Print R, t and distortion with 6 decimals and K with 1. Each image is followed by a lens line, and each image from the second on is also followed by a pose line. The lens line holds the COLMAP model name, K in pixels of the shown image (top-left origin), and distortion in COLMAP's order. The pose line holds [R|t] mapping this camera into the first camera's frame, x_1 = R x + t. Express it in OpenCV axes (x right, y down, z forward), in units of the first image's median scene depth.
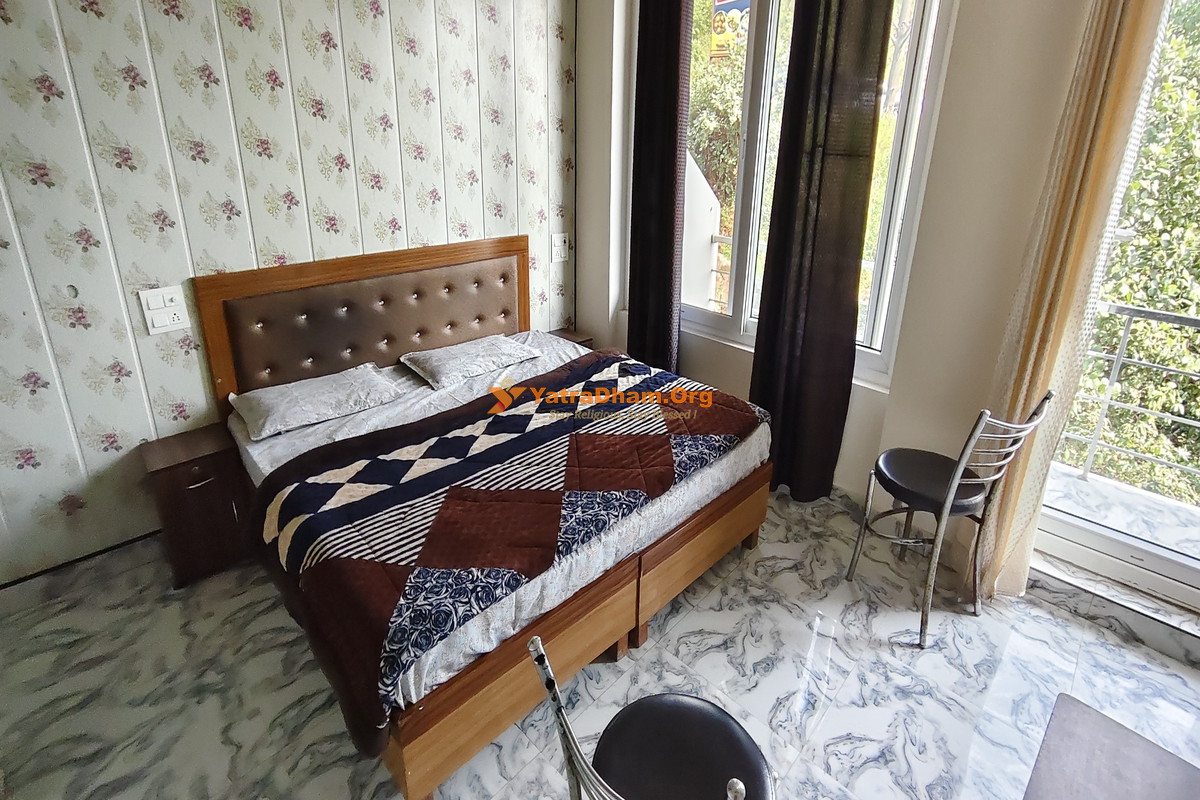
lens RADIAL K [[571.5, 0, 600.0], [0, 571.5, 400.0], [0, 0, 1]] dist [0.025654, 0.000840]
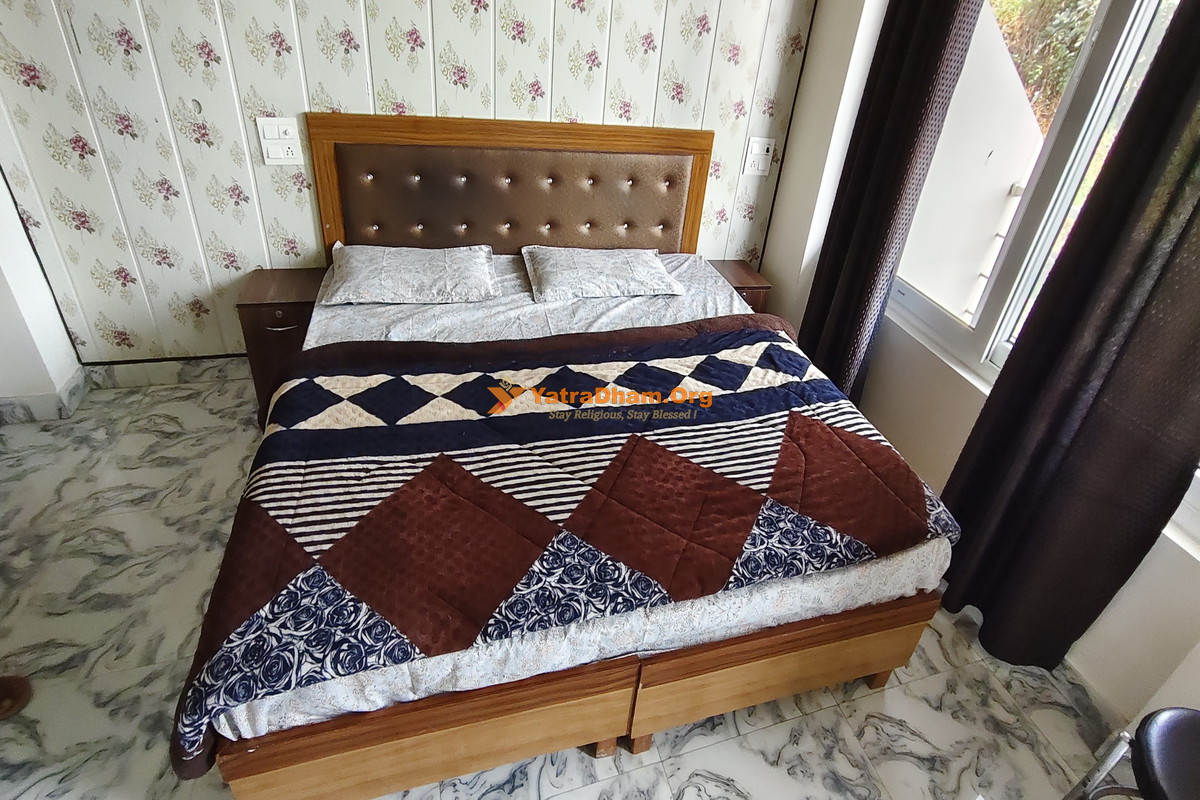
lens RADIAL K [[625.3, 0, 601.5], [0, 625.3, 323.9], [0, 0, 1]] dist [-0.000742, 0.019071]
pose [[0.883090, 0.308206, -0.353781, 0.129609], [-0.284326, 0.951309, 0.119037, -0.135037], [0.373243, -0.004531, 0.927723, 0.254952]]
